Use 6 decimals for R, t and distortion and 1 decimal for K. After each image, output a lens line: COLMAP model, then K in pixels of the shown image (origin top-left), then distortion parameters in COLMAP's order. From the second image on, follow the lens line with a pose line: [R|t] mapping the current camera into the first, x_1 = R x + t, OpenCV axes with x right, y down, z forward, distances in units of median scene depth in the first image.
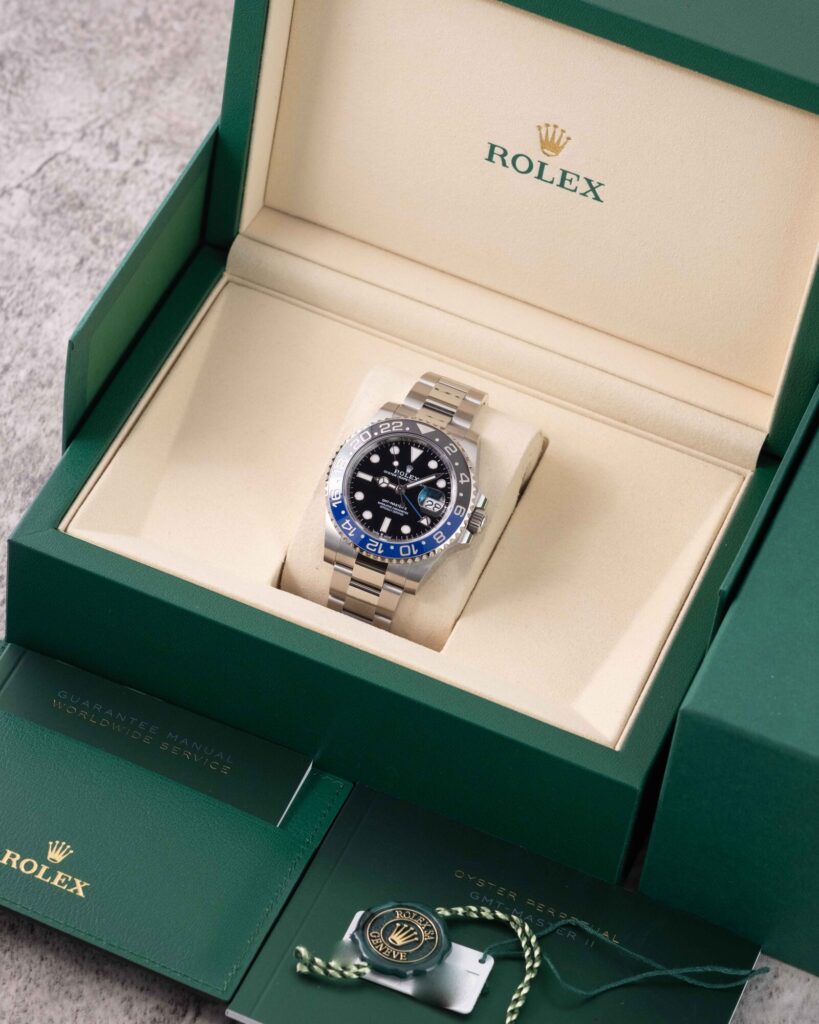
lens RADIAL K [[4959.8, 0, 408.4], [0, 4959.8, 512.2], [0, 0, 1]] dist [0.462428, 0.000000]
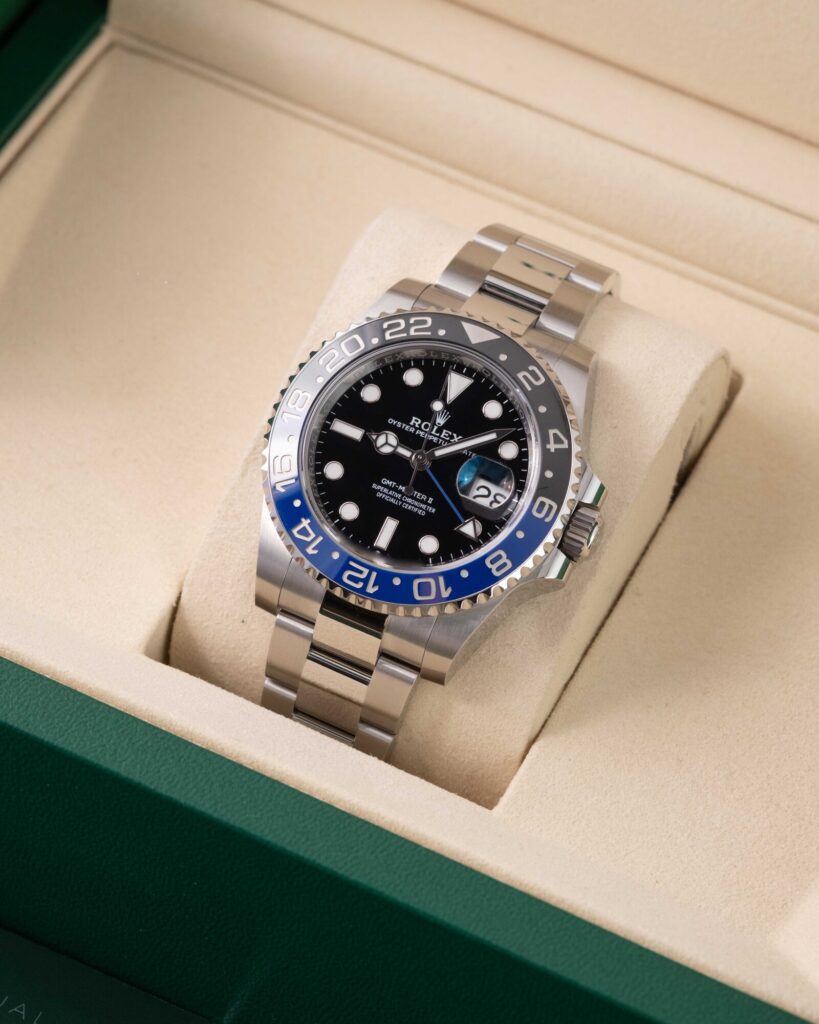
lens RADIAL K [[4959.8, 0, 382.5], [0, 4959.8, 417.5], [0, 0, 1]] dist [0.462428, 0.000000]
pose [[0.997982, 0.034644, -0.053223, 0.019562], [-0.036827, 0.998497, -0.040597, 0.010621], [0.051737, 0.042475, 0.997757, 0.525193]]
